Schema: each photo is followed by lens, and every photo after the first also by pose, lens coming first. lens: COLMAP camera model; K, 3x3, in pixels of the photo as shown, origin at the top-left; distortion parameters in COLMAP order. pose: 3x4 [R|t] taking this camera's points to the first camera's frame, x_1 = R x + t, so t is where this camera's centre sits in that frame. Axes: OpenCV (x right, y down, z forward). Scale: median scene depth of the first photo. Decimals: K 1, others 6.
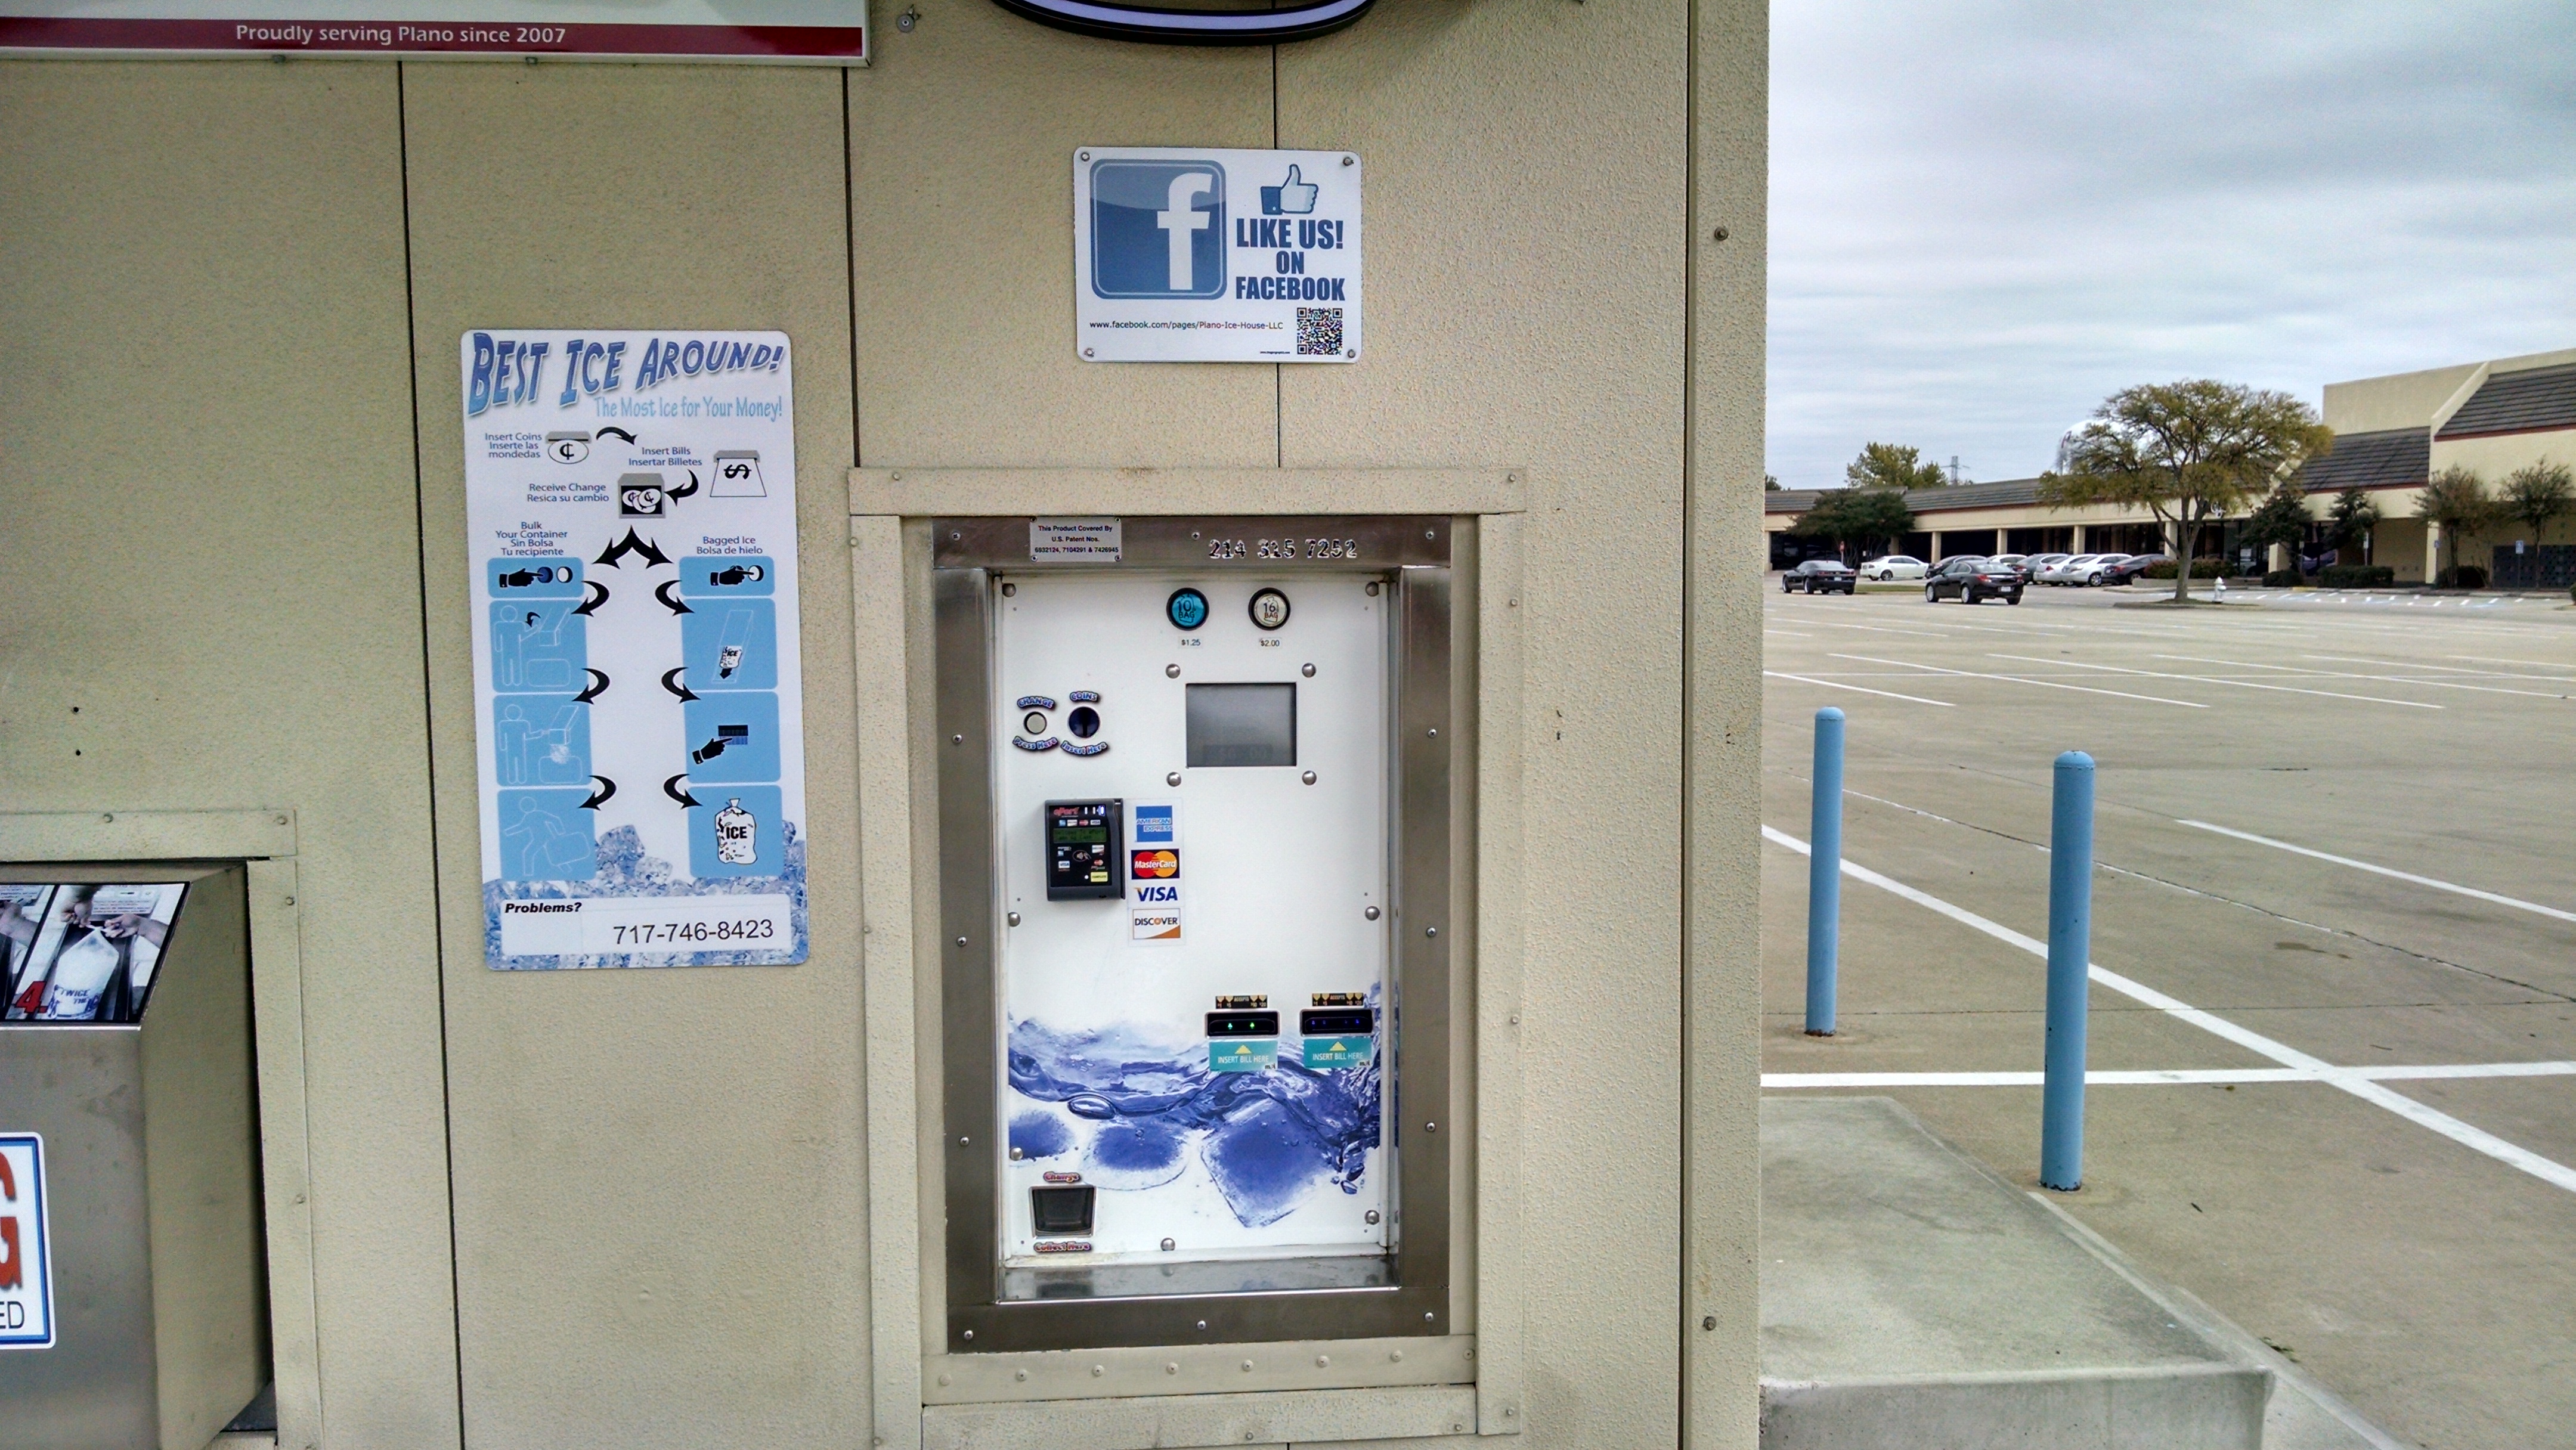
lens RADIAL K [[1969.7, 0, 1287.7], [0, 1969.7, 740.2], [0, 0, 1]] dist [0.046967, -0.102974]
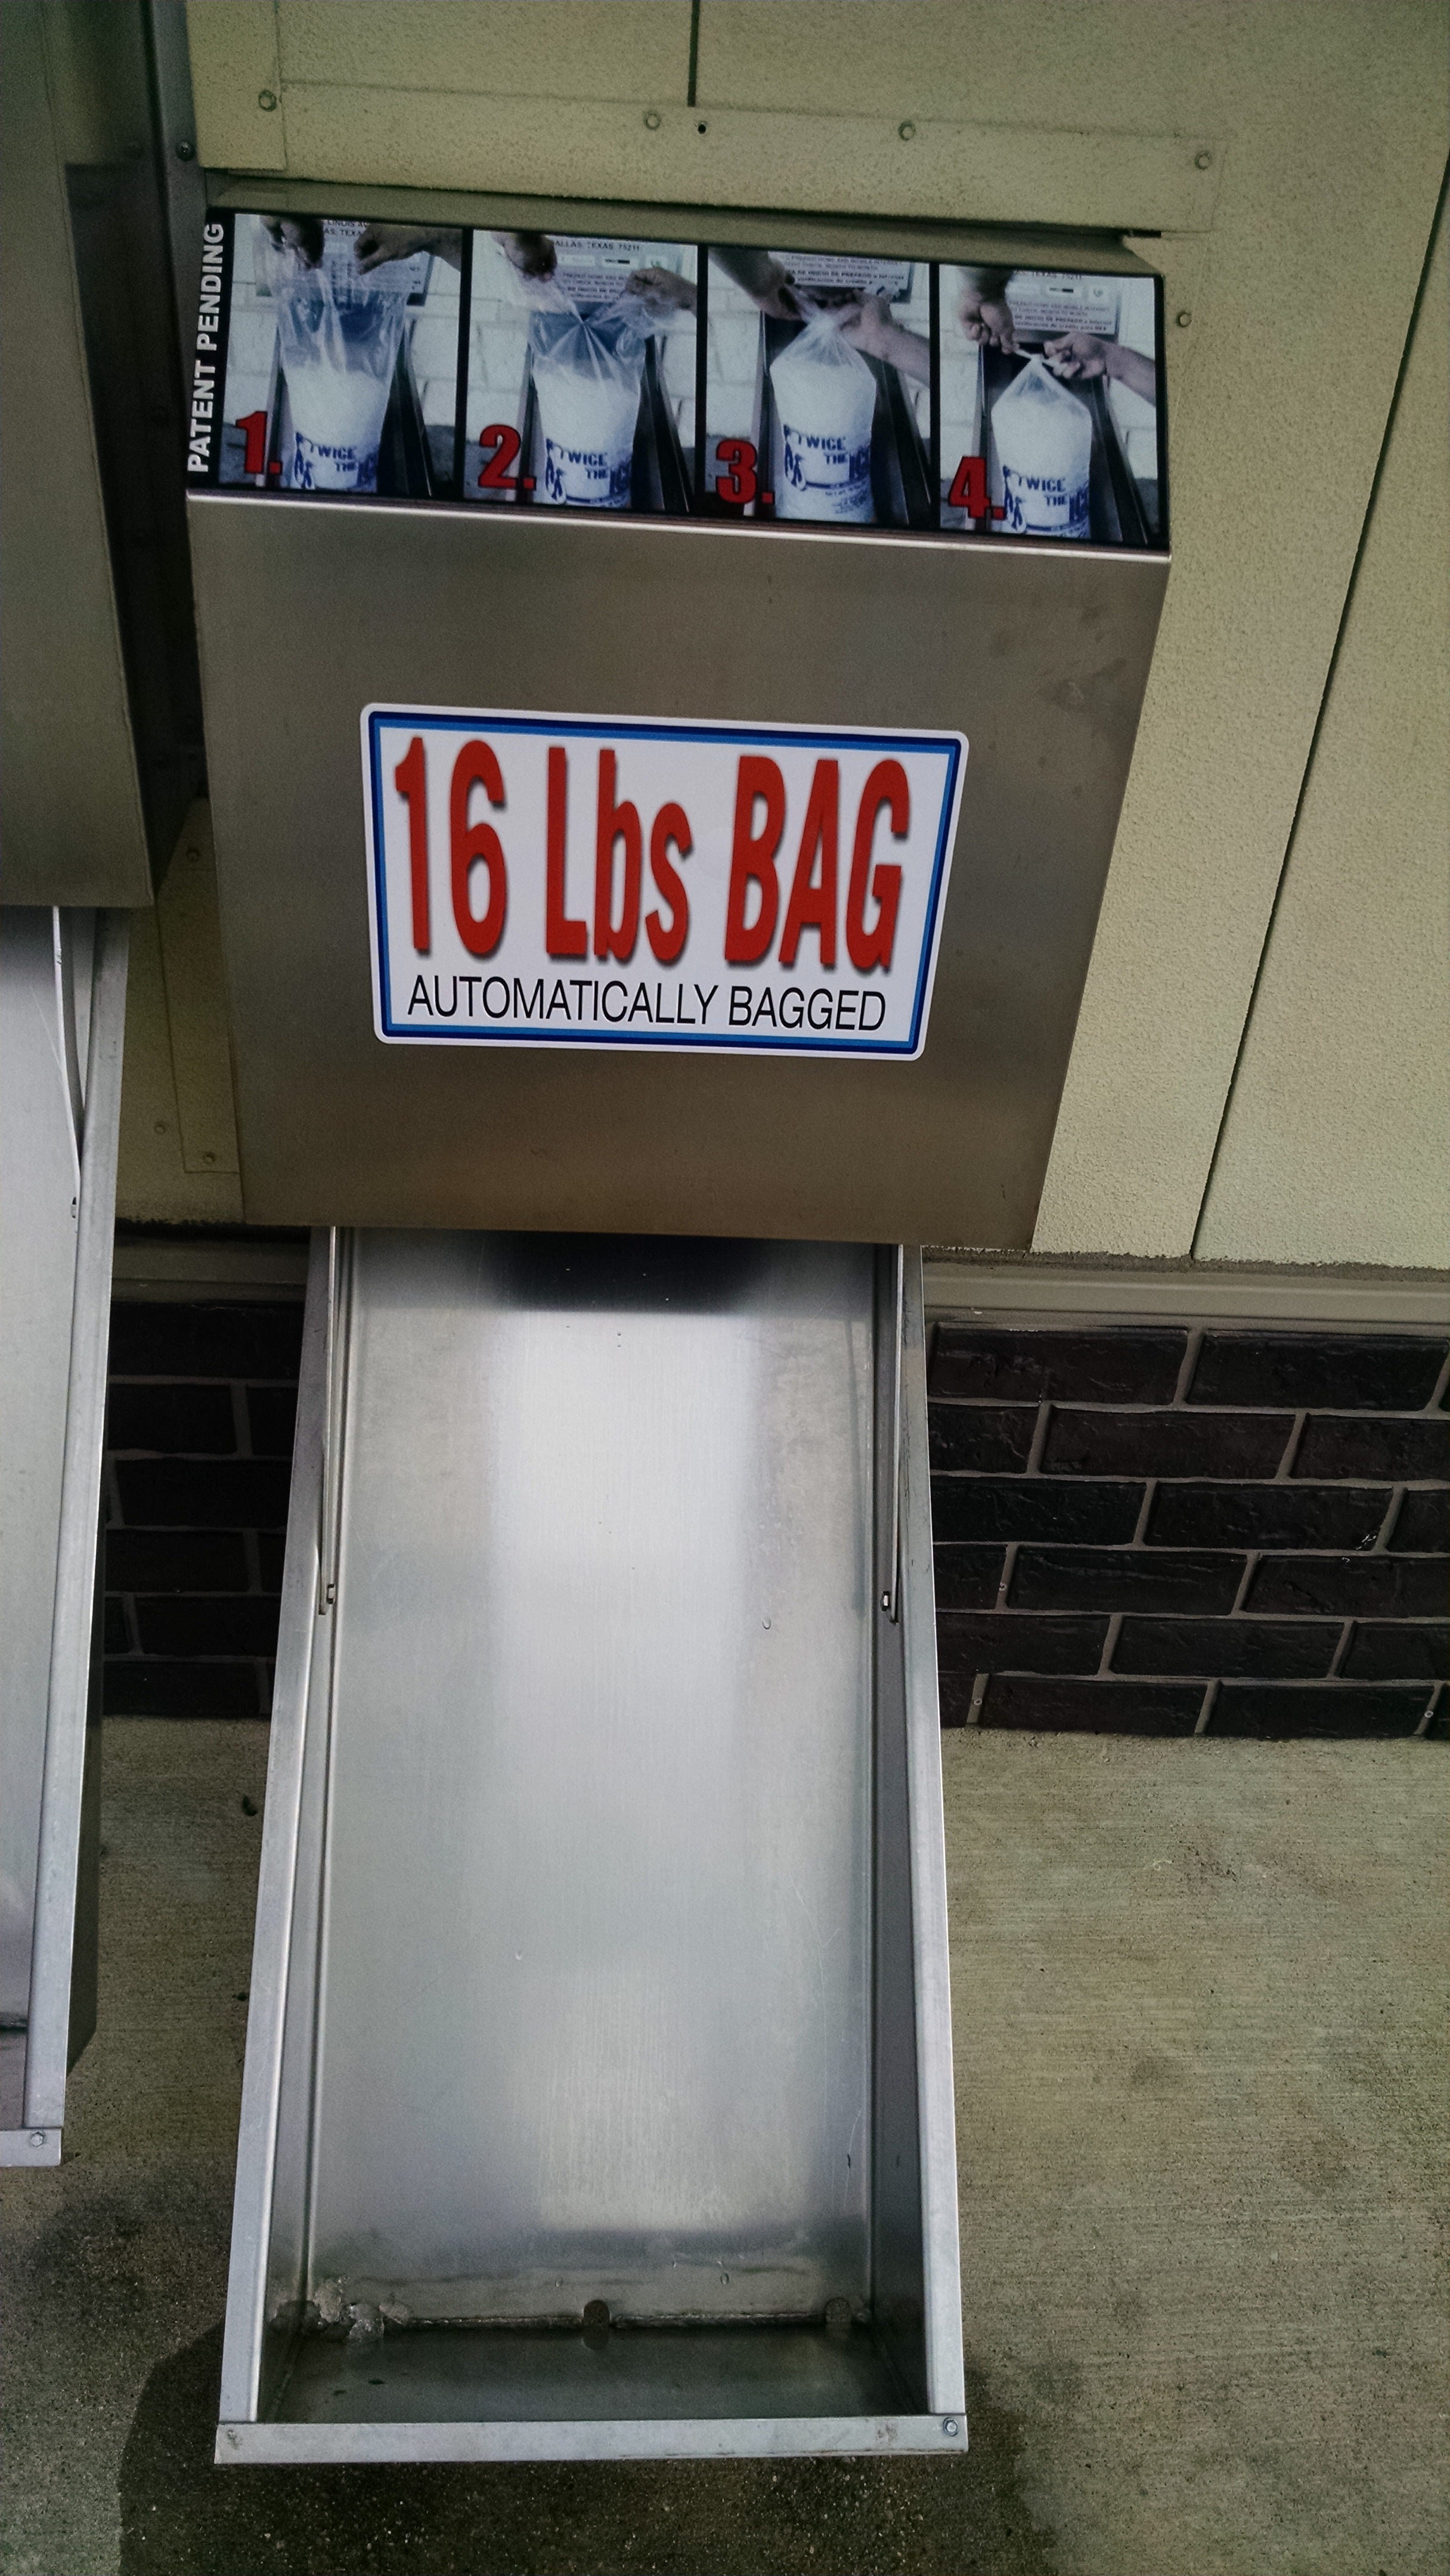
lens RADIAL K [[1948.6, 0, 700.7], [0, 1948.6, 1296.3], [0, 0, 1]] dist [0.032955, -0.089449]
pose [[0.997172, 0.075009, 0.004653, -0.579725], [-0.066590, 0.853159, 0.517384, 0.036183], [0.034839, -0.516231, 0.855741, 0.331690]]
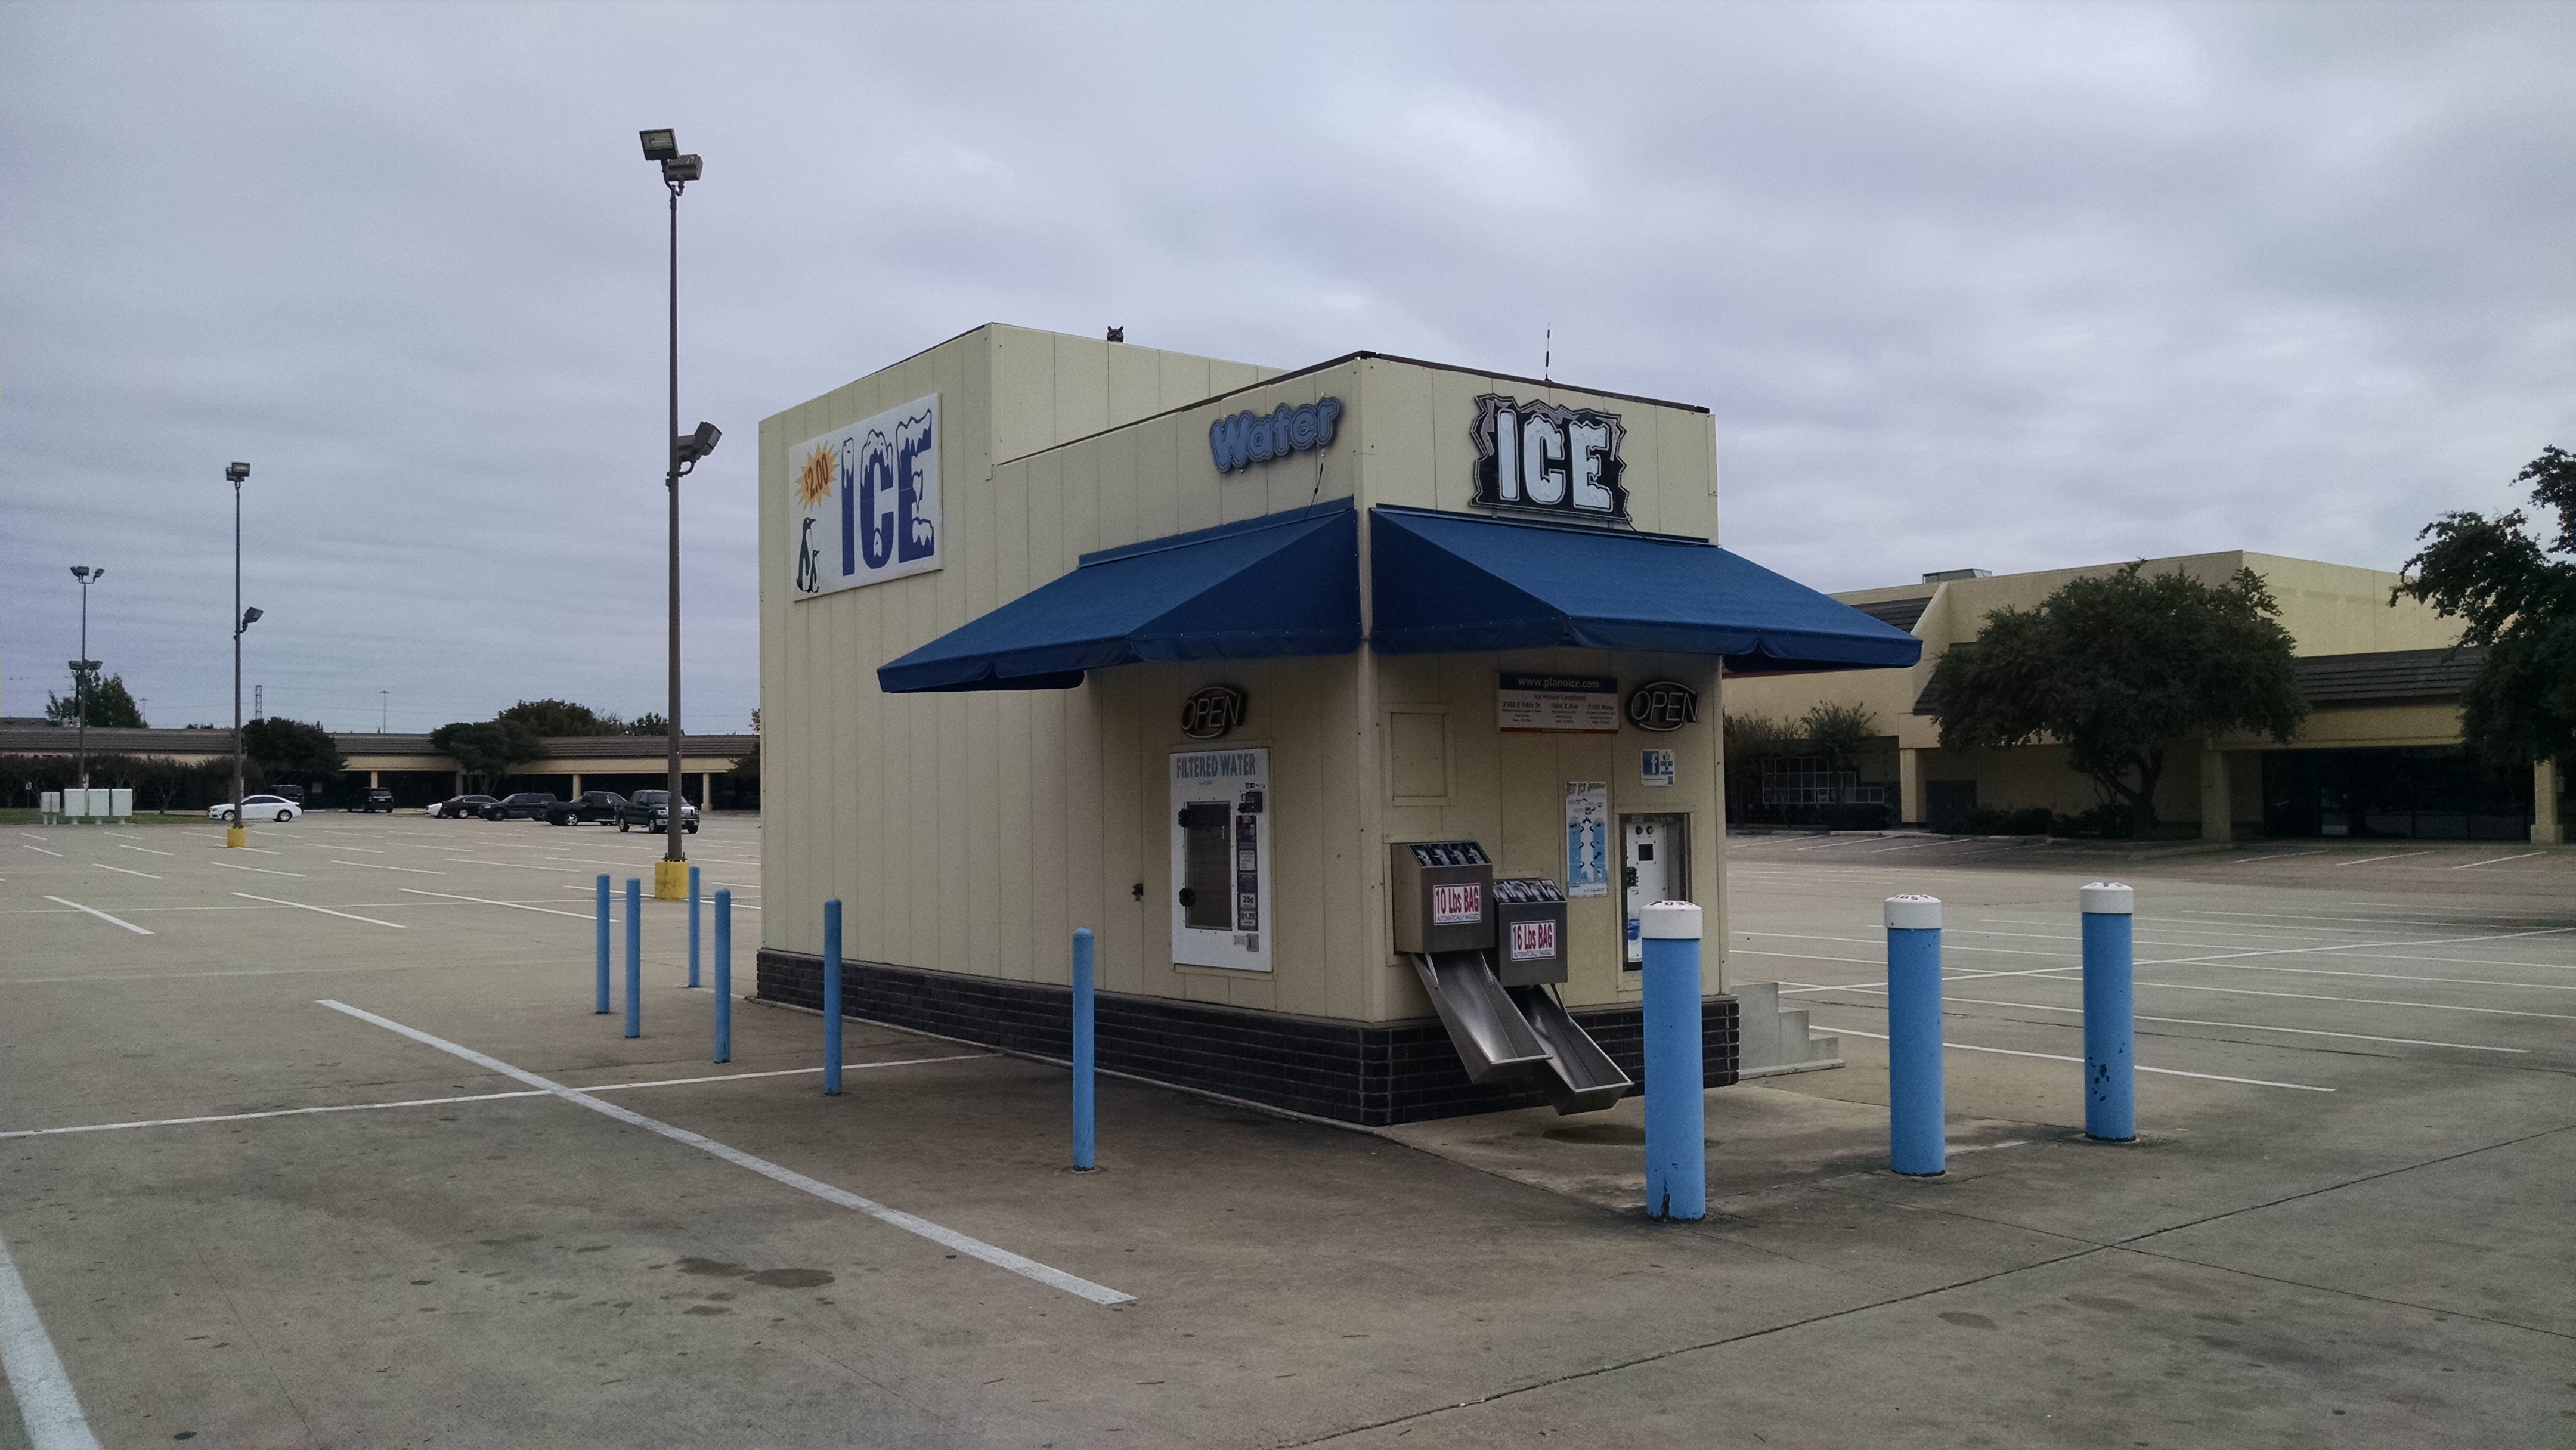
lens RADIAL K [[1975.4, 0, 1286.1], [0, 1975.4, 727.3], [0, 0, 1]] dist [0.051415, -0.111730]
pose [[0.842207, 0.016685, 0.538896, -3.721425], [0.051514, 0.992458, -0.111236, 0.200490], [-0.536688, 0.121445, 0.834995, -2.957287]]
